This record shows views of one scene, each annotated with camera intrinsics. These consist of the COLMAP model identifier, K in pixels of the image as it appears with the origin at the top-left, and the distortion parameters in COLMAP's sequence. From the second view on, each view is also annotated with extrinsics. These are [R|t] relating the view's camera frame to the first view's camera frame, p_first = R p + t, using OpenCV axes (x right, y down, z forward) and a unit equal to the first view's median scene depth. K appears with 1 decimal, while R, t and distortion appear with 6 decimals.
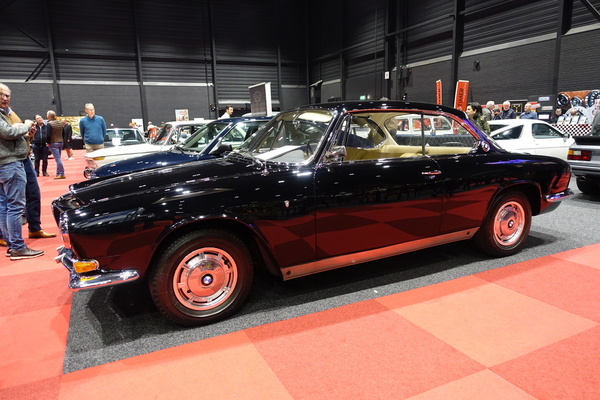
lens RADIAL K [[422.5, 0, 299.3], [0, 422.5, 200.9], [0, 0, 1]] dist [0.007226, 0.003333]
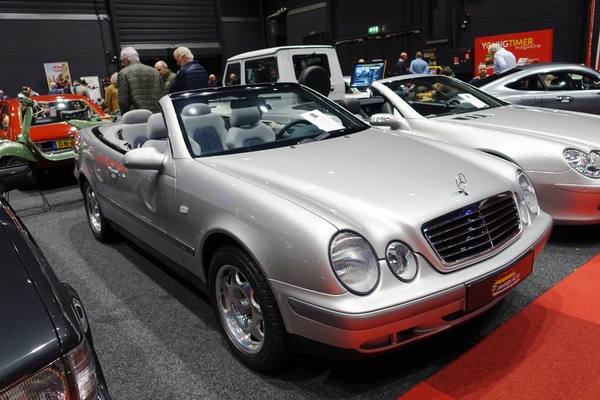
lens RADIAL K [[471.7, 0, 299.7], [0, 471.7, 198.6], [0, 0, 1]] dist [-0.012823, 0.002536]
pose [[0.972651, -0.100744, 0.209285, -0.113268], [0.086671, 0.993381, 0.075380, -0.056677], [-0.215494, -0.055180, 0.974945, 0.316591]]
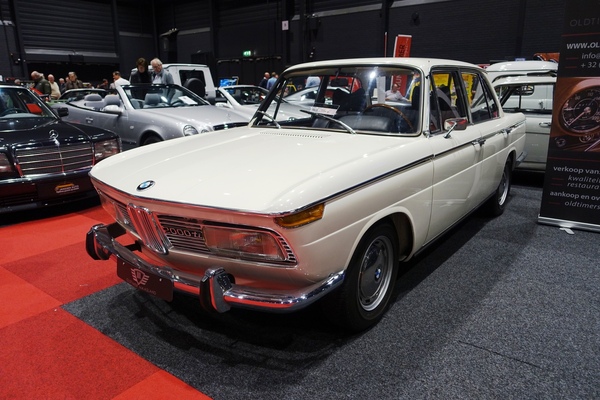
lens RADIAL K [[440.1, 0, 300.8], [0, 440.1, 199.9], [0, 0, 1]] dist [-0.006455, 0.002427]
pose [[0.893261, -0.099565, 0.438373, -0.136082], [0.070070, 0.994083, 0.083001, -0.031178], [-0.444043, -0.043424, 0.894952, 0.195035]]
